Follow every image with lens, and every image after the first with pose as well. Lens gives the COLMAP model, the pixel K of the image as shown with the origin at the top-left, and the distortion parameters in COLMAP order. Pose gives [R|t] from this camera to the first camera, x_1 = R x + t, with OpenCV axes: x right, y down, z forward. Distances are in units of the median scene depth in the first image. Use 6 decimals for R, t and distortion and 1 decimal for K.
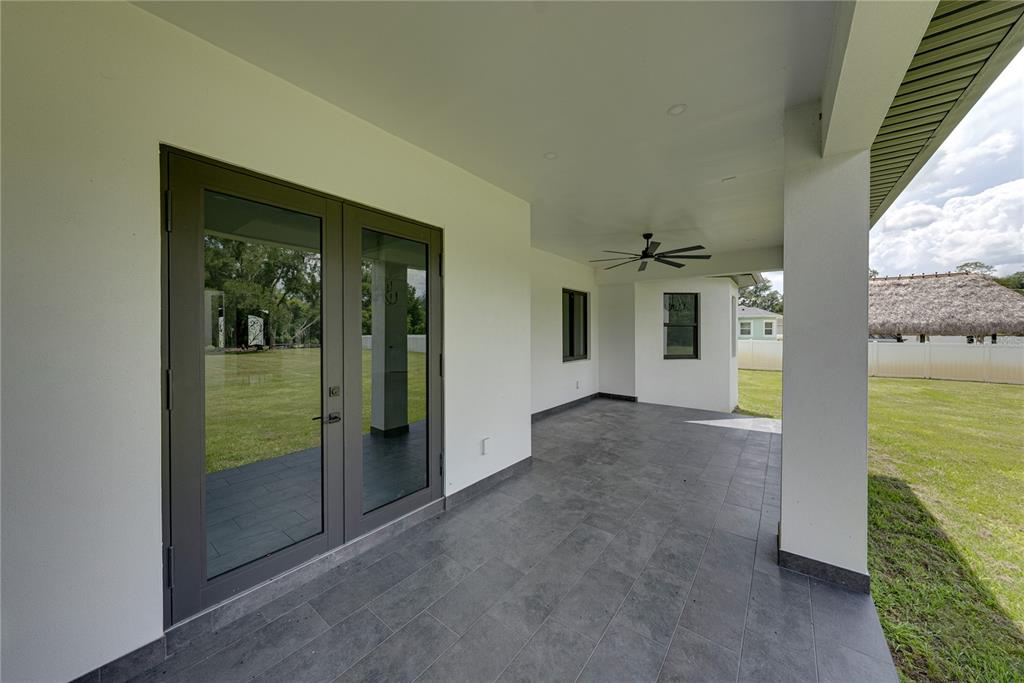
lens RADIAL K [[354.5, 0, 513.9], [0, 354.5, 336.5], [0, 0, 1]] dist [-0.000426, 0.000515]
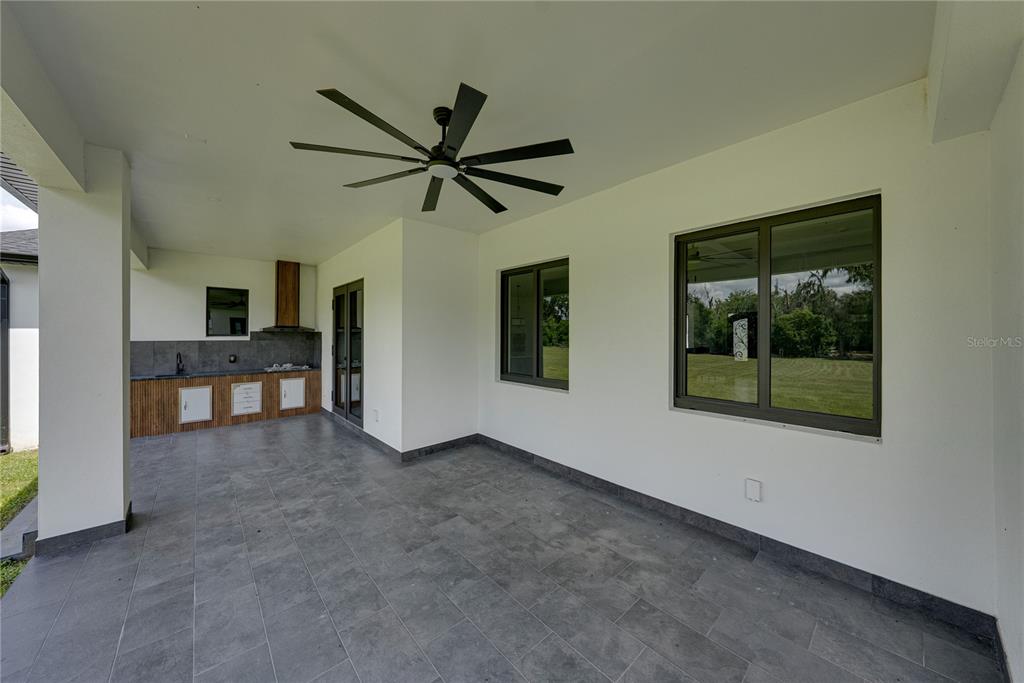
lens RADIAL K [[354.5, 0, 509.7], [0, 354.5, 332.7], [0, 0, 1]] dist [-0.000426, 0.000515]
pose [[-0.194902, -0.007069, -0.980797, 1.203146], [-0.016196, 0.999861, -0.003988, -0.026779], [0.980689, 0.015107, -0.194990, 1.782799]]
